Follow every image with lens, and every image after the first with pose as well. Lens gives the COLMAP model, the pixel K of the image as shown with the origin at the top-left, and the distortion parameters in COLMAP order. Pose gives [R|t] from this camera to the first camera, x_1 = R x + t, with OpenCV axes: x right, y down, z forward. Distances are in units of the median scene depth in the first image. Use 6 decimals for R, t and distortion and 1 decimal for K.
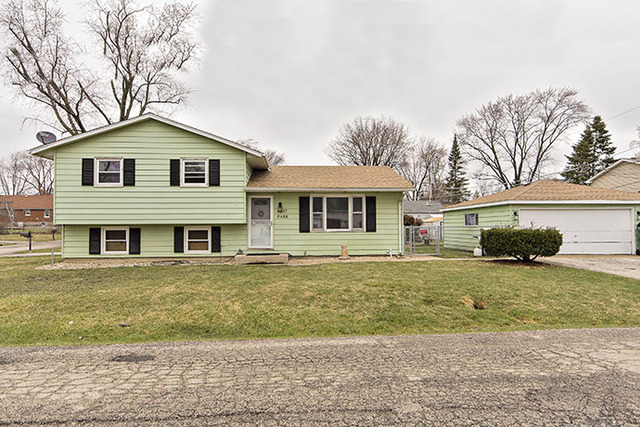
lens RADIAL K [[413.5, 0, 329.7], [0, 413.5, 214.4], [0, 0, 1]] dist [0.000160, -0.000002]
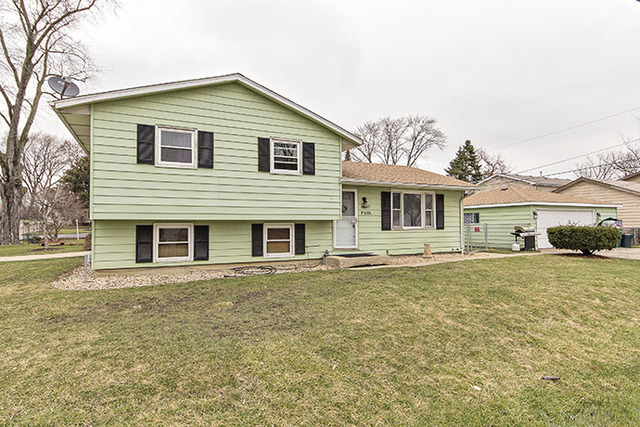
lens RADIAL K [[362.5, 0, 321.7], [0, 362.5, 216.2], [0, 0, 1]] dist [-0.001076, 0.000193]
pose [[0.925171, 0.010486, 0.379406, -0.518595], [-0.011168, 0.999938, -0.000405, 0.014158], [-0.379386, -0.003862, 0.925230, 0.310584]]
